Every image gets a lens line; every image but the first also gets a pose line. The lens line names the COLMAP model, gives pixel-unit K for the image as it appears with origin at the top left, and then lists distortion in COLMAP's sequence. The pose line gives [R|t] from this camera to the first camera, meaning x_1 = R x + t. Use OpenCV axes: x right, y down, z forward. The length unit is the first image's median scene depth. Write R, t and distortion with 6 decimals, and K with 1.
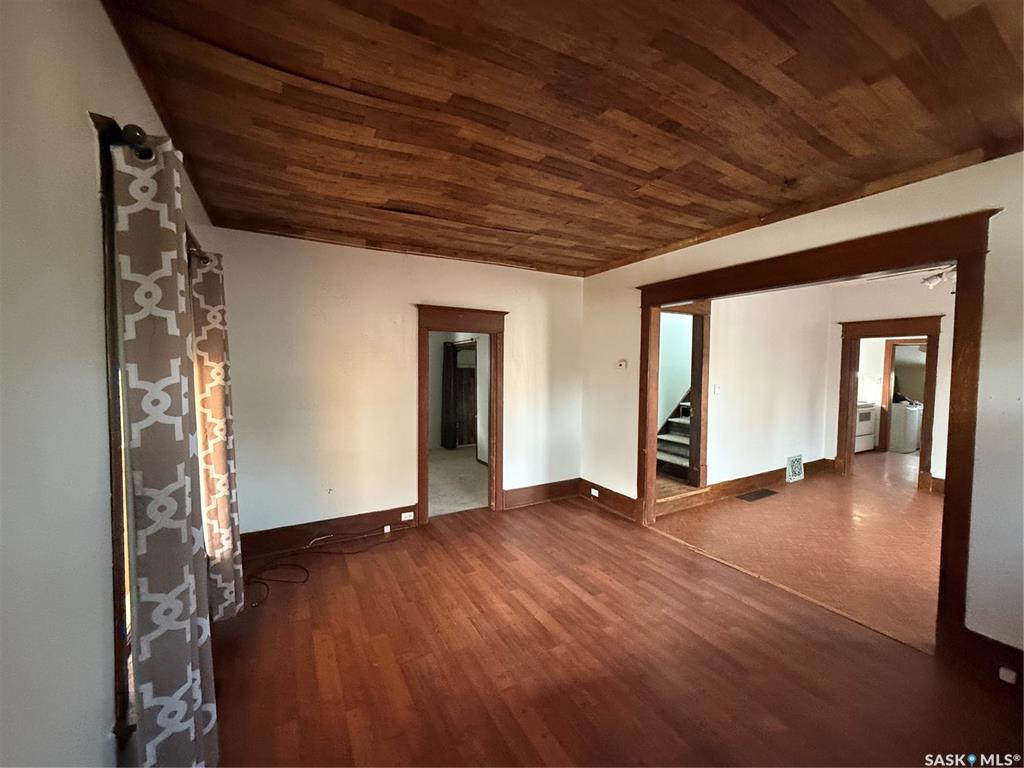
lens RADIAL K [[404.5, 0, 513.5], [0, 404.5, 387.0], [0, 0, 1]] dist [0.003390, -0.000180]
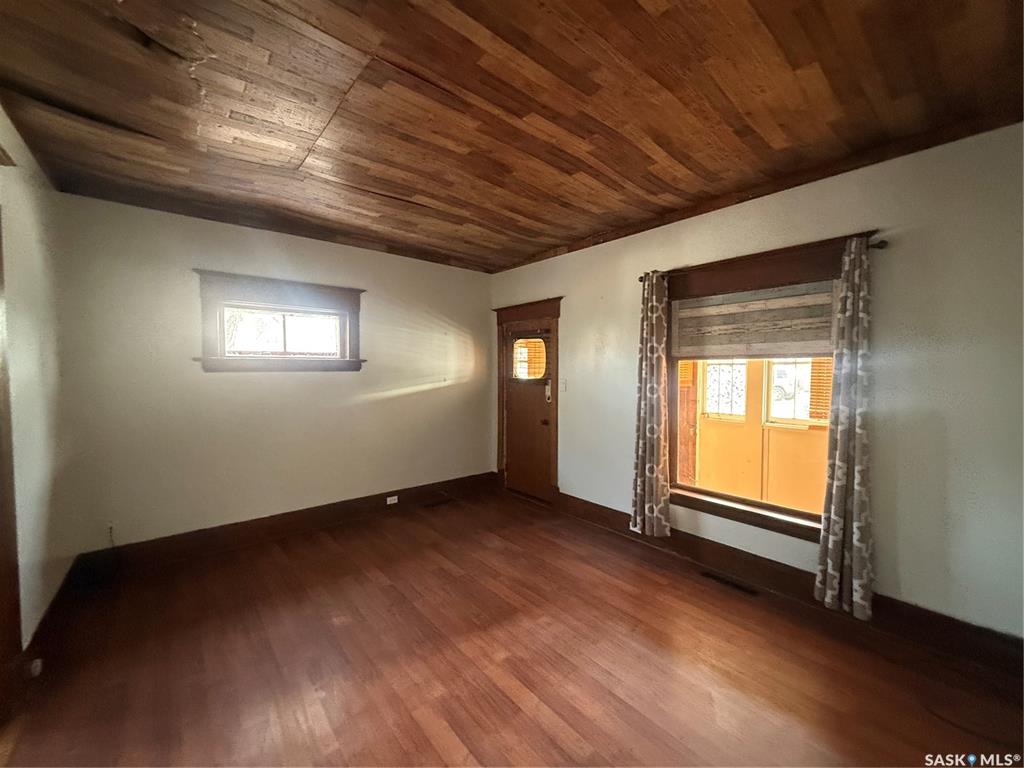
lens RADIAL K [[404.5, 0, 511.9], [0, 404.5, 384.0], [0, 0, 1]] dist [0.003390, -0.000180]
pose [[-0.983633, -0.006717, -0.180059, 0.271942], [-0.022956, 0.995834, 0.088253, -0.053984], [0.178716, 0.090942, -0.979689, 1.941247]]
